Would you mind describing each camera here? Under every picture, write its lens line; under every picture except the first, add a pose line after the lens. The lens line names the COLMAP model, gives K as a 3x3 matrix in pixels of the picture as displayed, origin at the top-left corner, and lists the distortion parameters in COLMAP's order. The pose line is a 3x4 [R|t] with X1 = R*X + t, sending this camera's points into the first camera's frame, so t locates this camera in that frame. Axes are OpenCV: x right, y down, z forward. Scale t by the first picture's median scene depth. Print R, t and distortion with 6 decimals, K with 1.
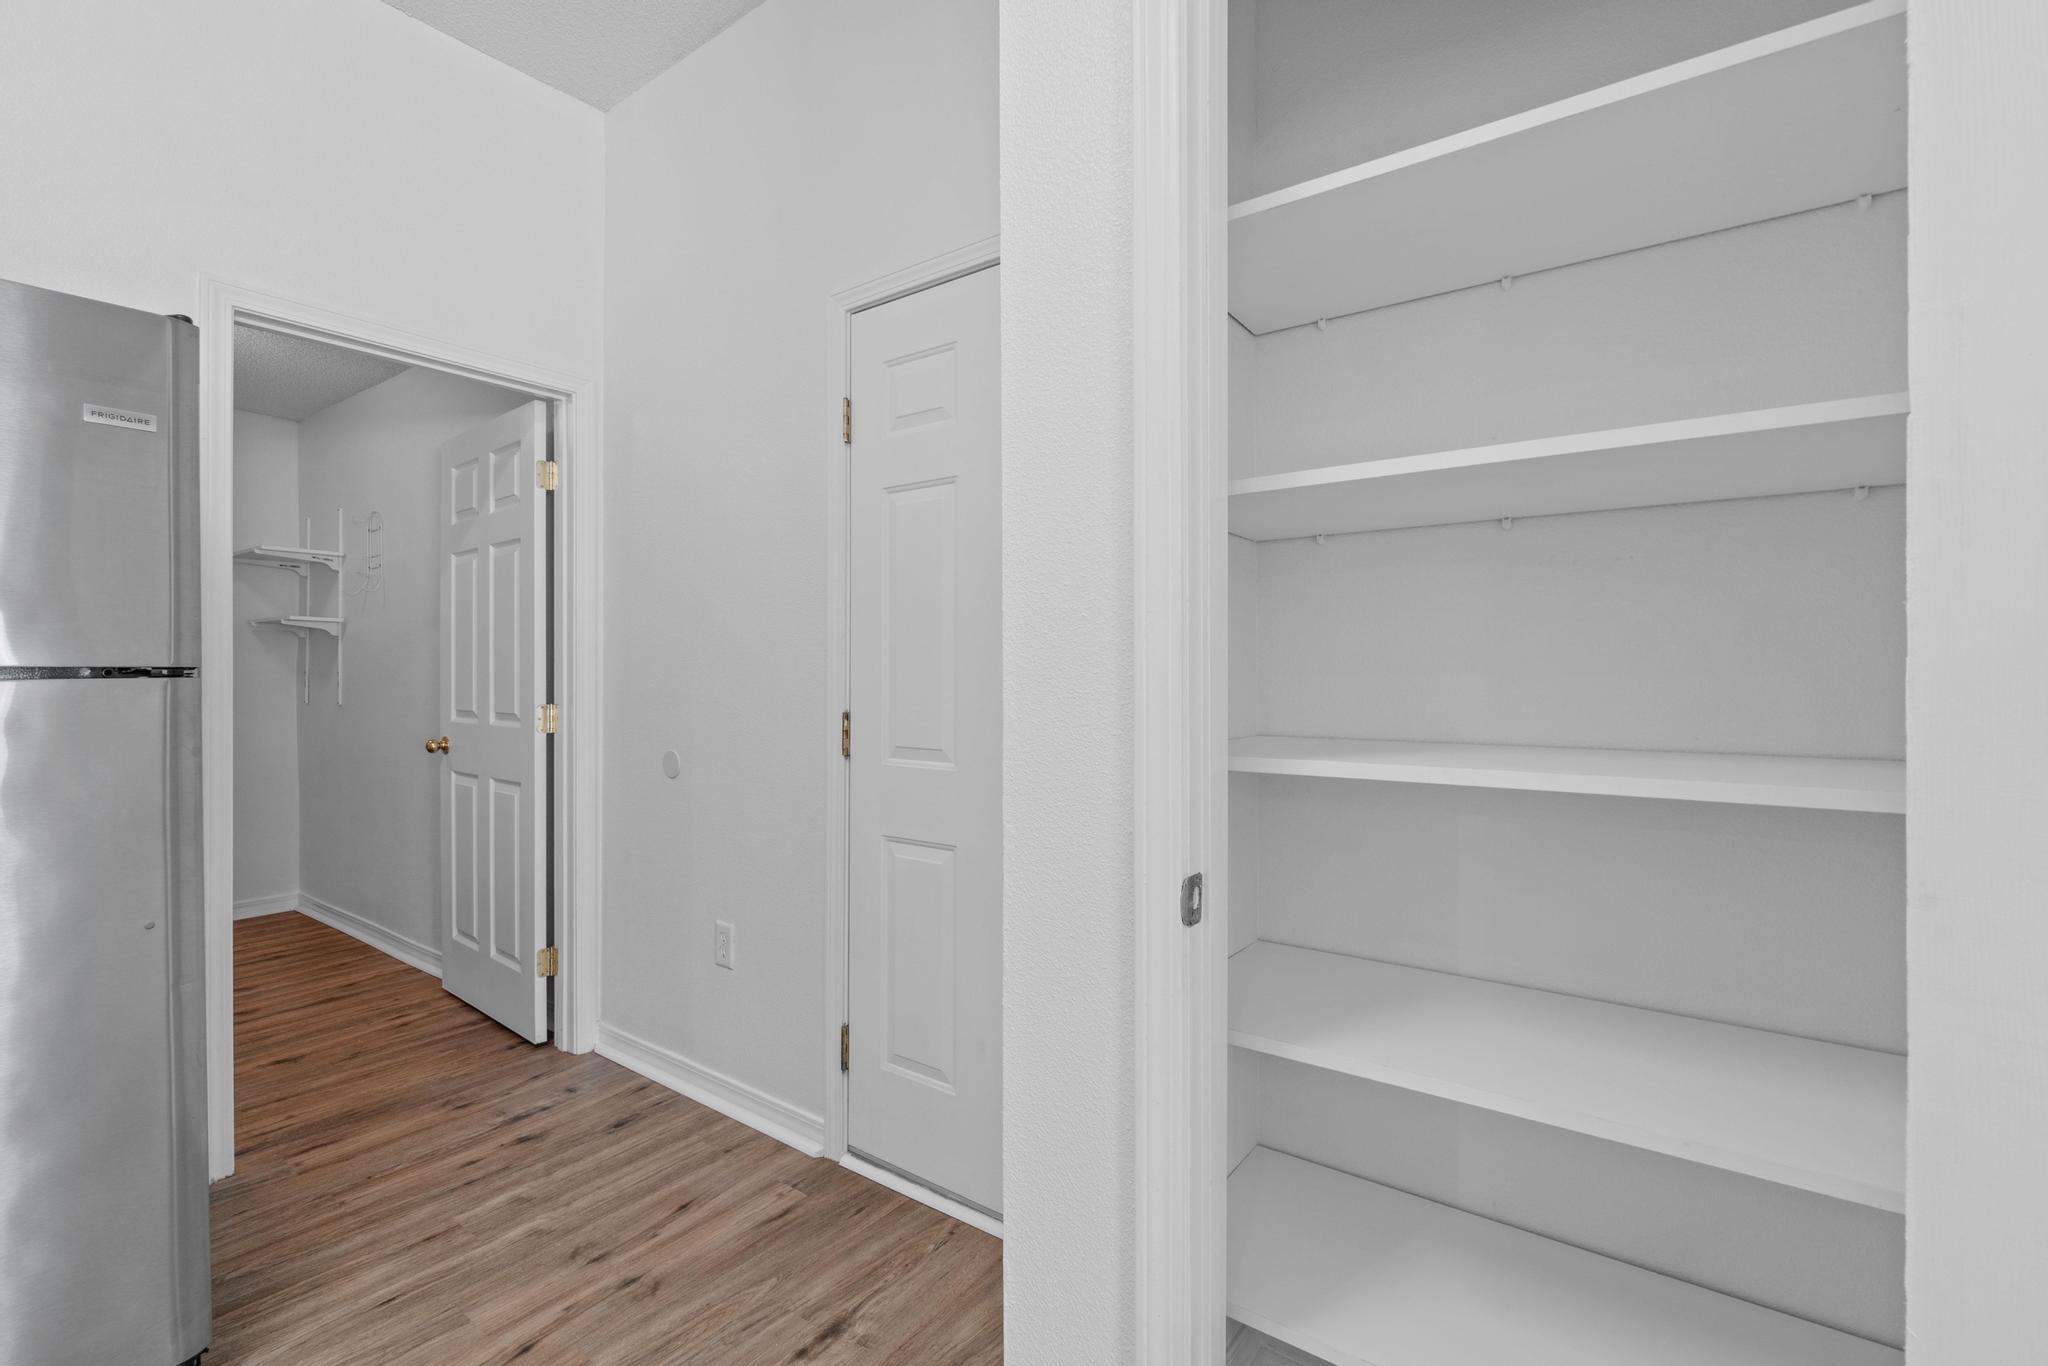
lens RADIAL K [[896.9, 0, 1012.2], [0, 896.9, 680.6], [0, 0, 1]] dist [-0.006882, 0.002672]
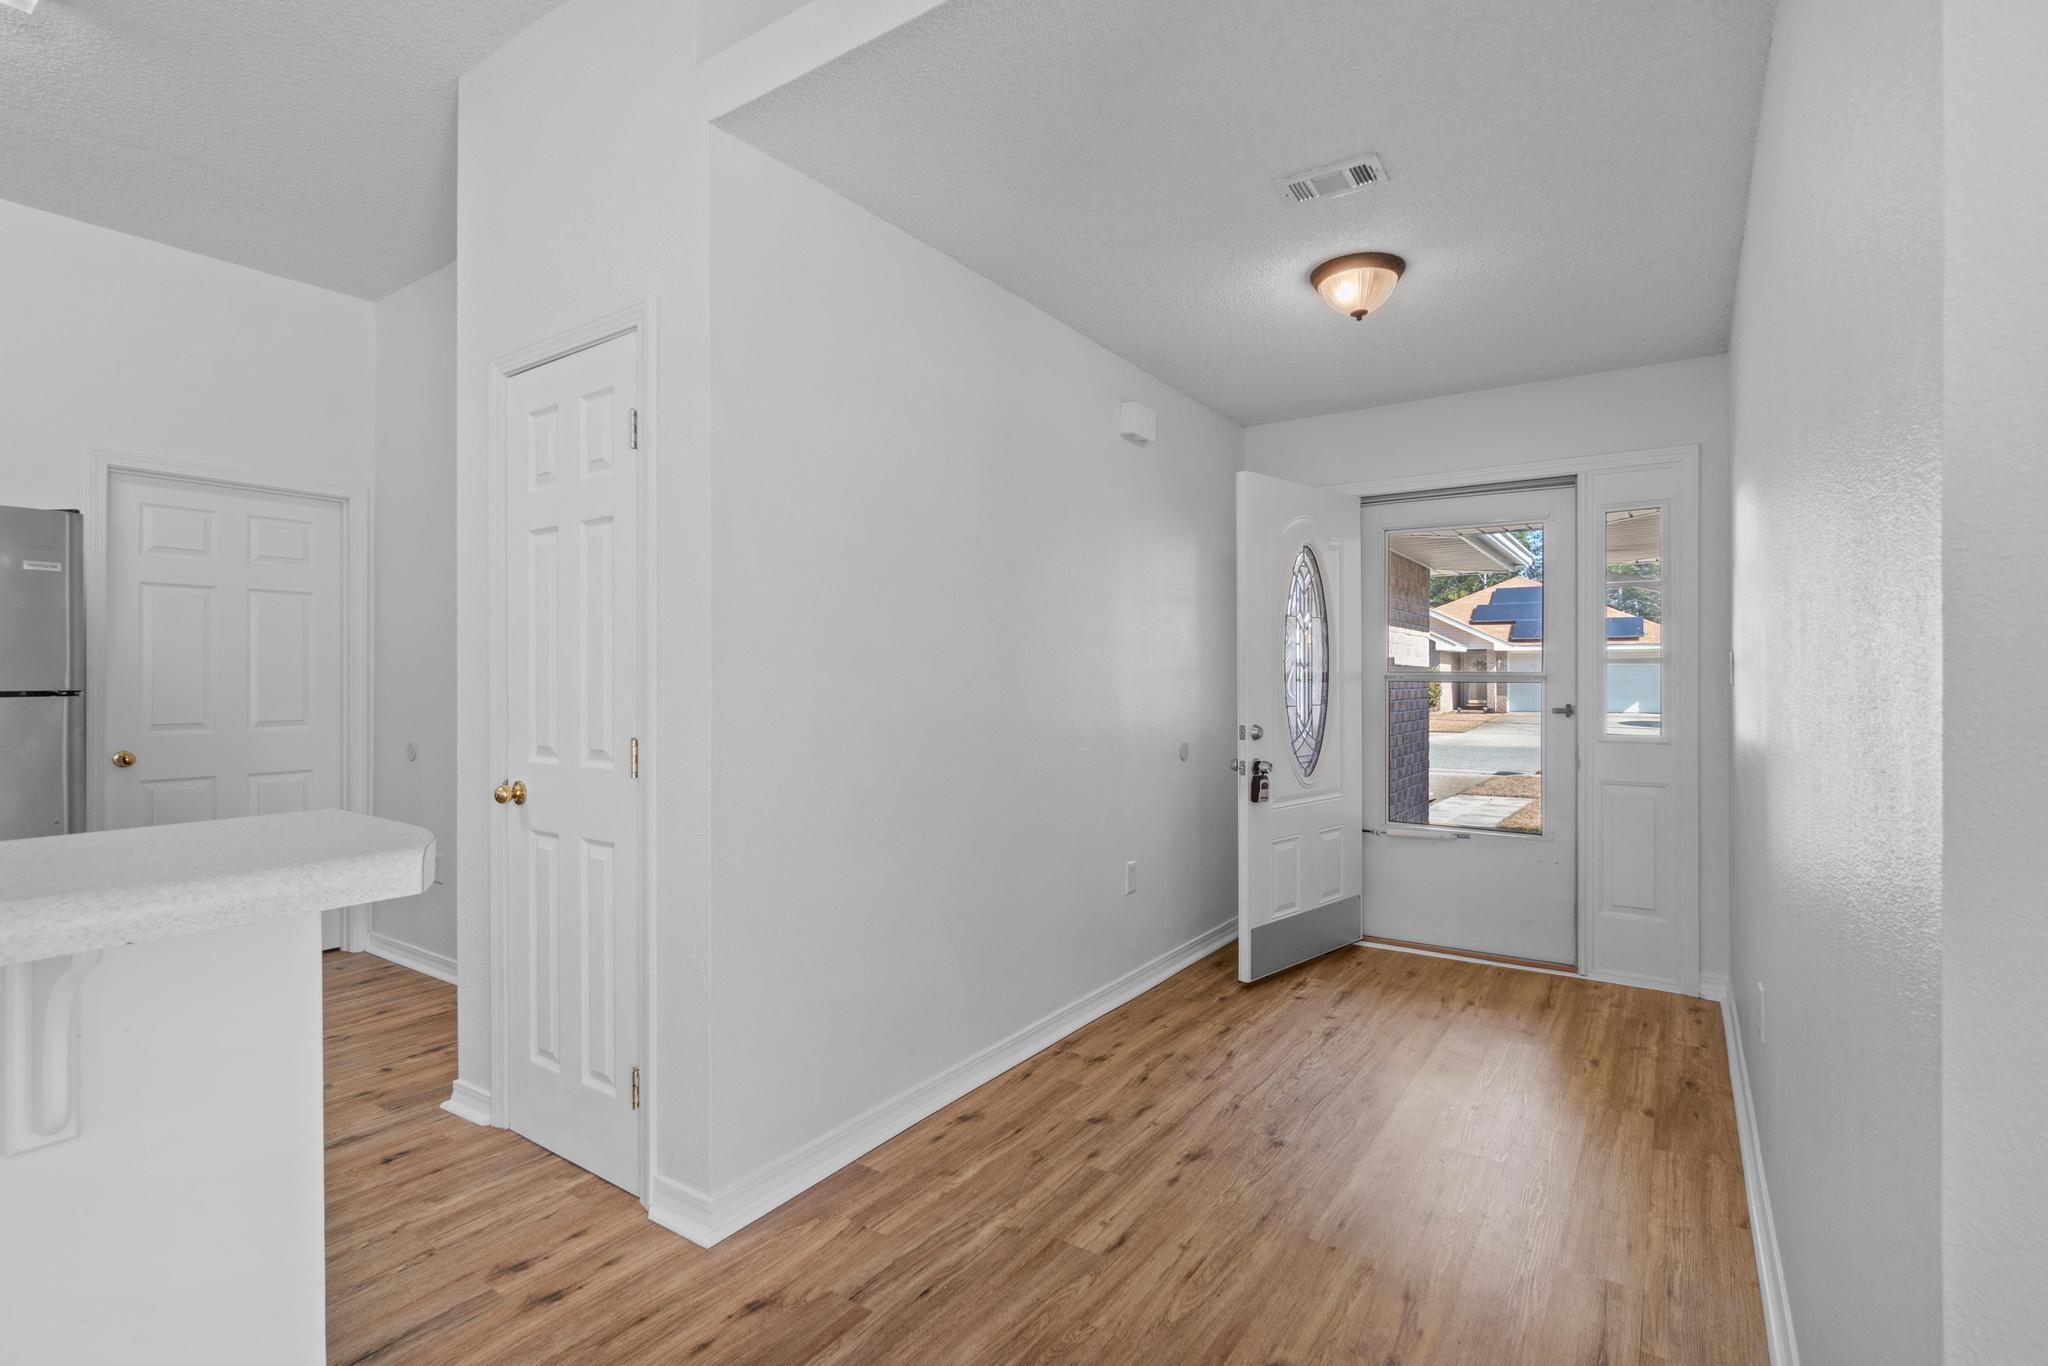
lens RADIAL K [[1000.7, 0, 1027.5], [0, 1000.7, 669.3], [0, 0, 1]] dist [-0.000251, 0.000708]
pose [[0.999846, -0.017539, 0.000961, 0.893082], [0.017555, 0.999630, -0.020758, 0.015719], [-0.000597, 0.020772, 0.999784, -0.921444]]
